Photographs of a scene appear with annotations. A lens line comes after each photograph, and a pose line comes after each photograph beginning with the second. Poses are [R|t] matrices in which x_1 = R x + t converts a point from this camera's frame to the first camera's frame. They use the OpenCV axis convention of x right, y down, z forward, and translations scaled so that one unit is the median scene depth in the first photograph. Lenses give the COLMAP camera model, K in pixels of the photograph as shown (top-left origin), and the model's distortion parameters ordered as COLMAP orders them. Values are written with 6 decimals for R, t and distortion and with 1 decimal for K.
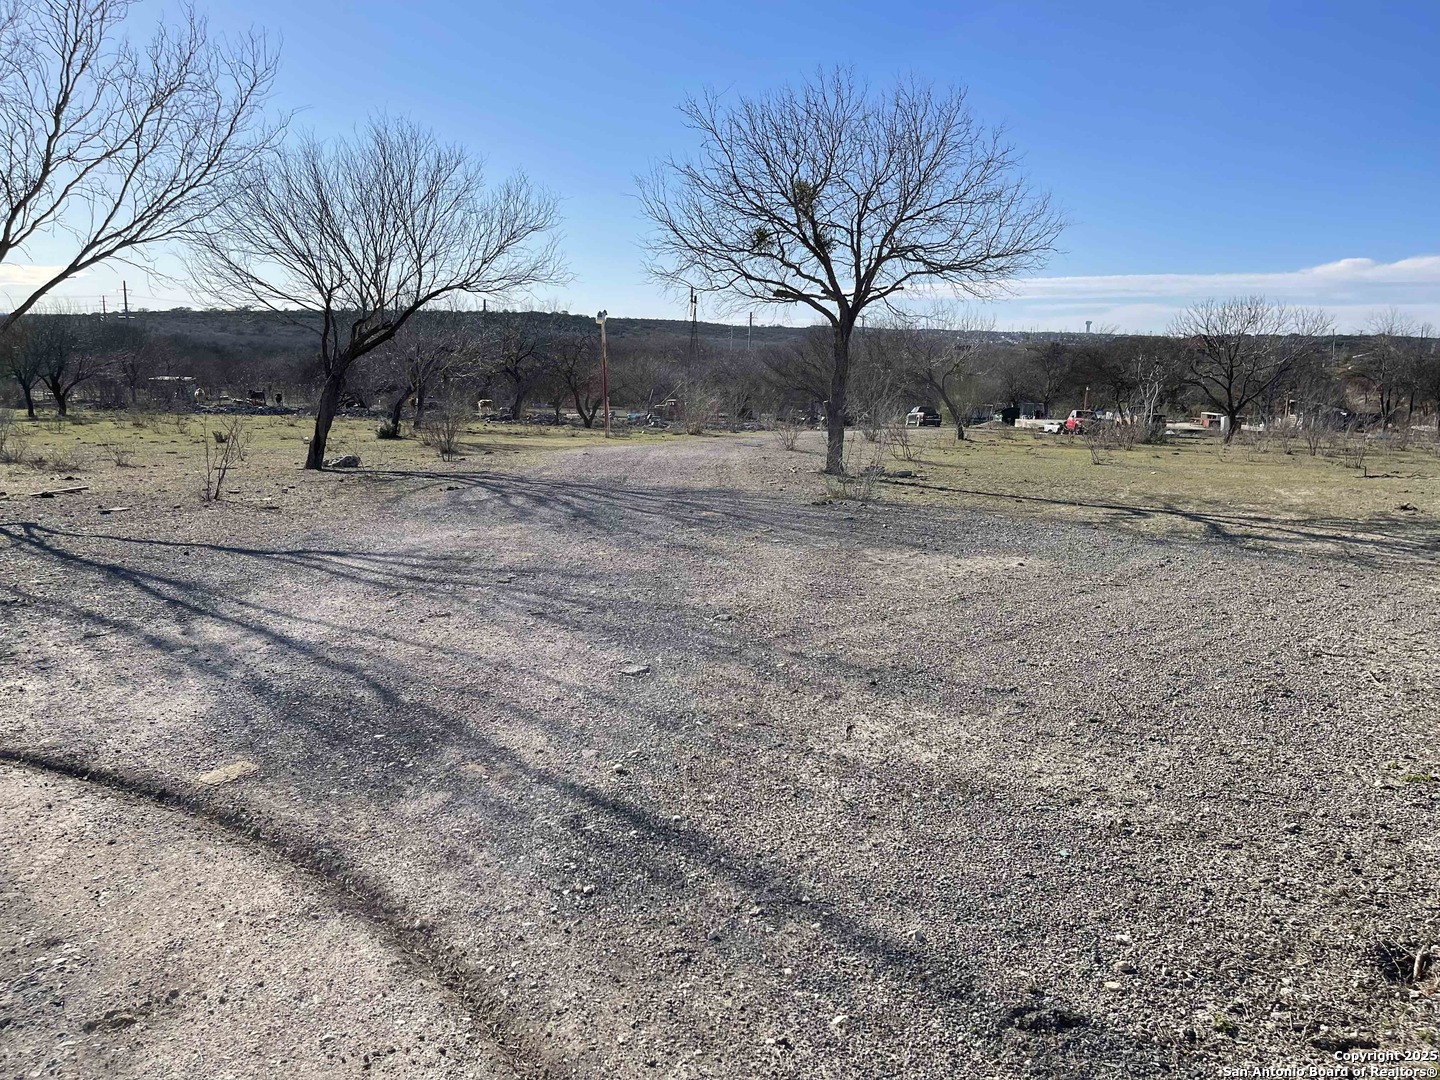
lens RADIAL K [[1076.8, 0, 720.0], [0, 1076.8, 540.0], [0, 0, 1]] dist [-0.007229, -0.008695]
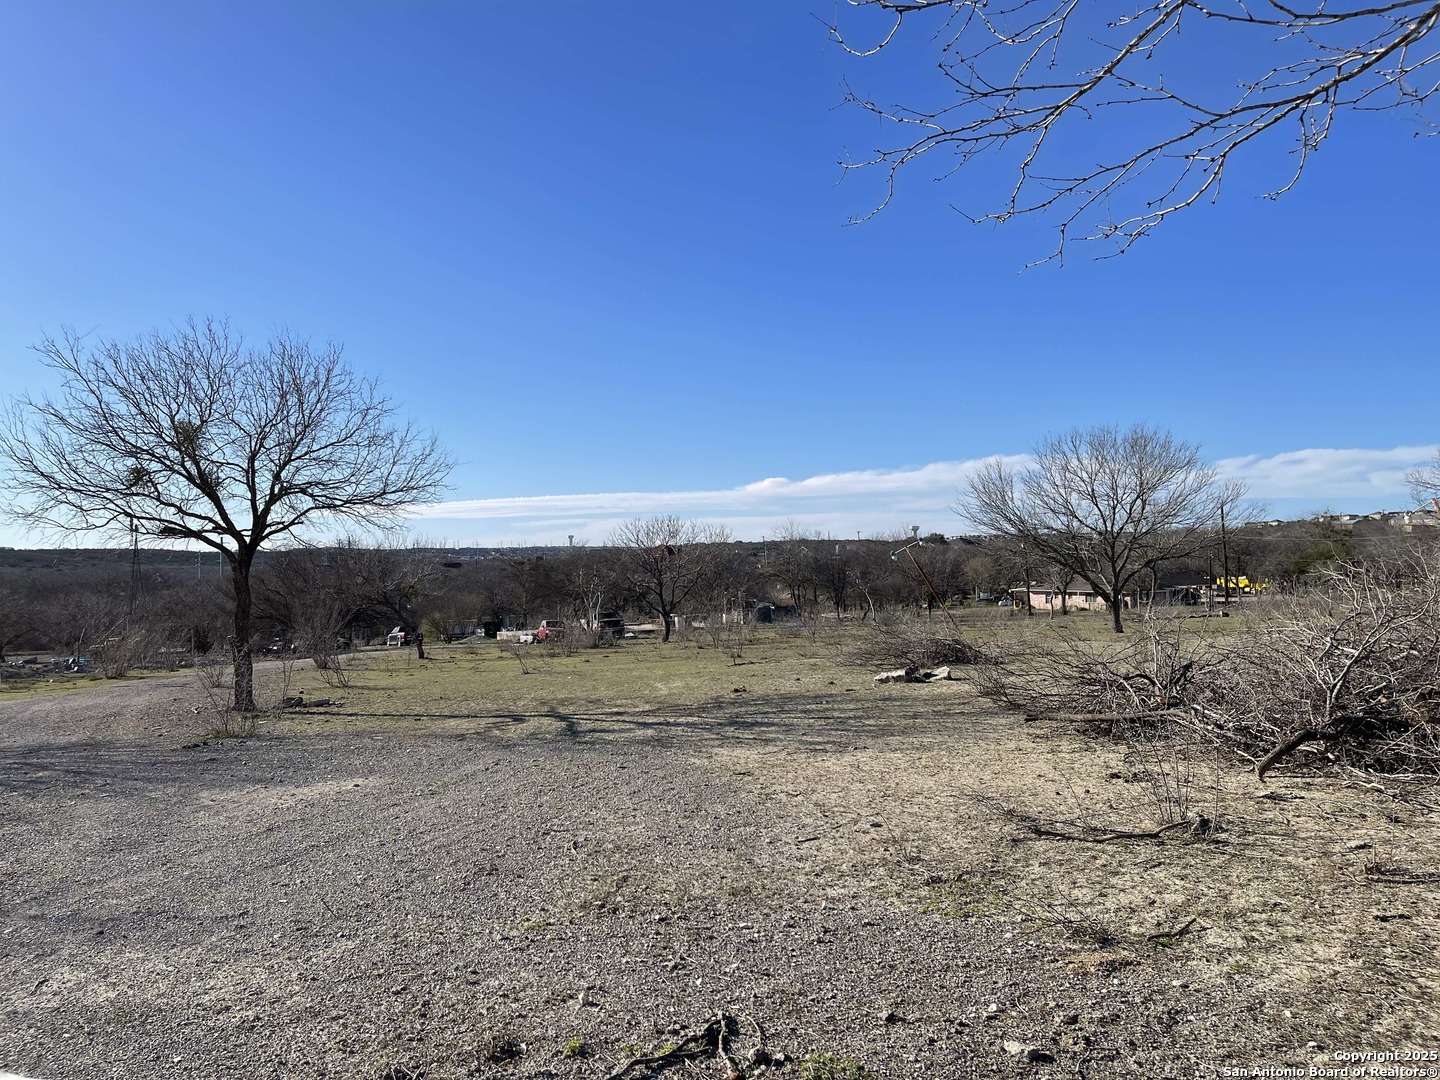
lens RADIAL K [[1060.2, 0, 719.4], [0, 1060.2, 534.5], [0, 0, 1]] dist [0.072442, -0.090185]
pose [[0.895348, -0.029250, 0.444406, 0.070400], [0.118822, 0.977361, -0.175064, 0.004161], [-0.429224, 0.209549, 0.878553, -0.068853]]
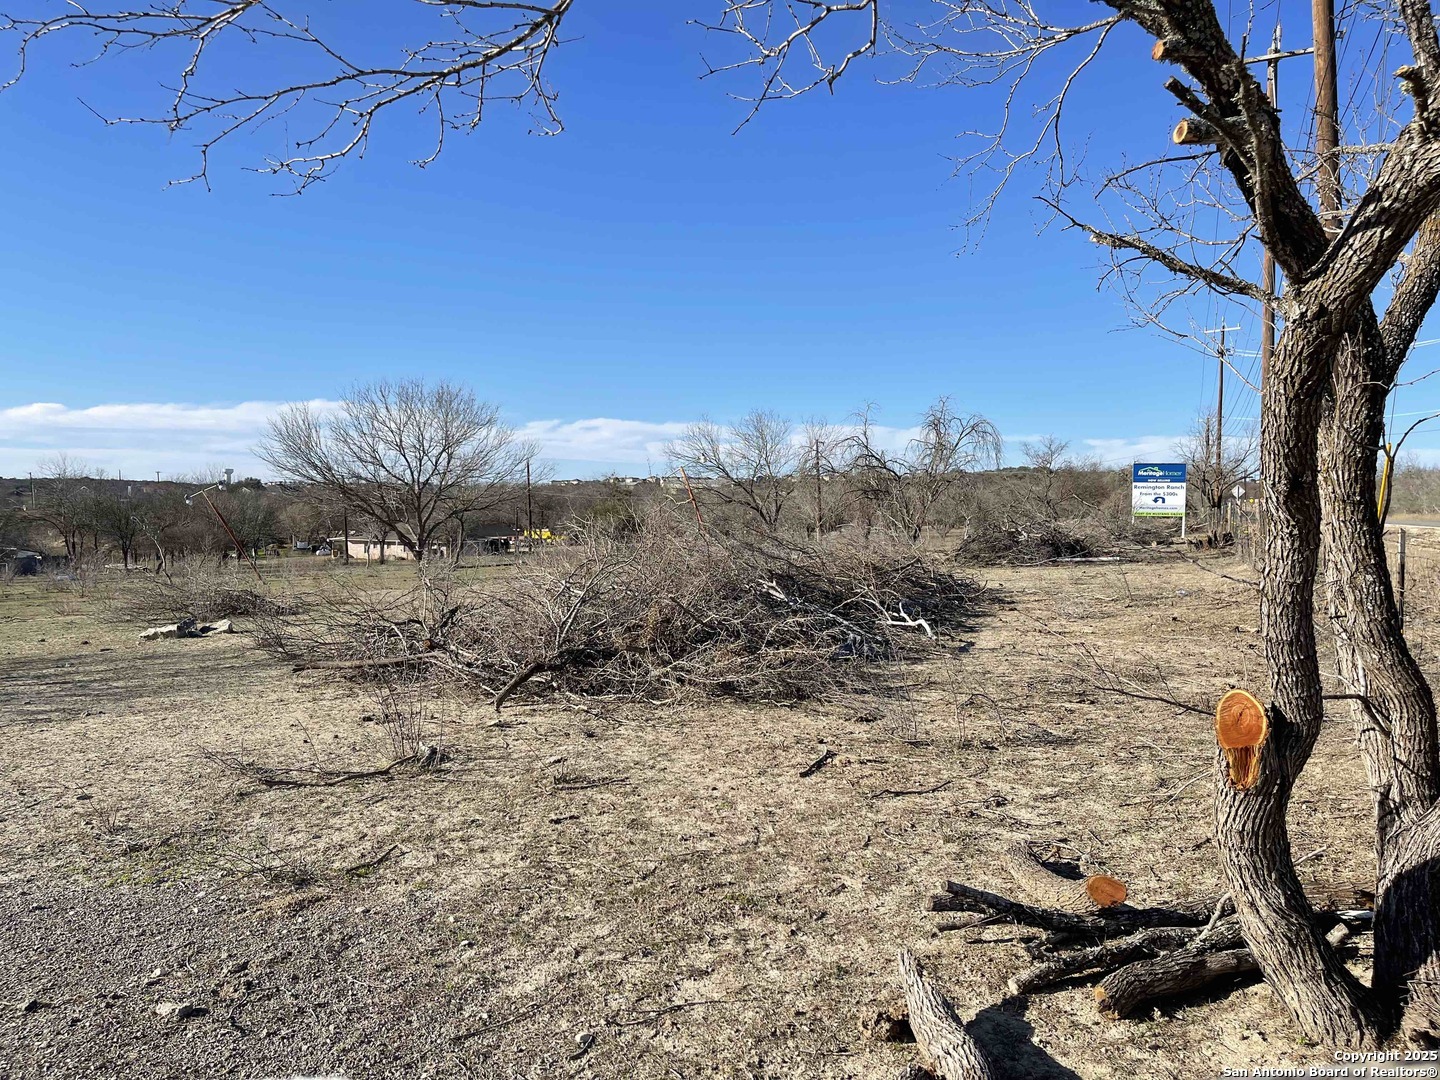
lens RADIAL K [[1060.2, 0, 719.4], [0, 1060.2, 534.5], [0, 0, 1]] dist [0.072442, -0.090185]
pose [[0.499154, -0.038918, 0.865639, 0.306719], [0.157042, 0.986511, -0.046203, 0.066086], [-0.852164, 0.159004, 0.498532, -0.299704]]
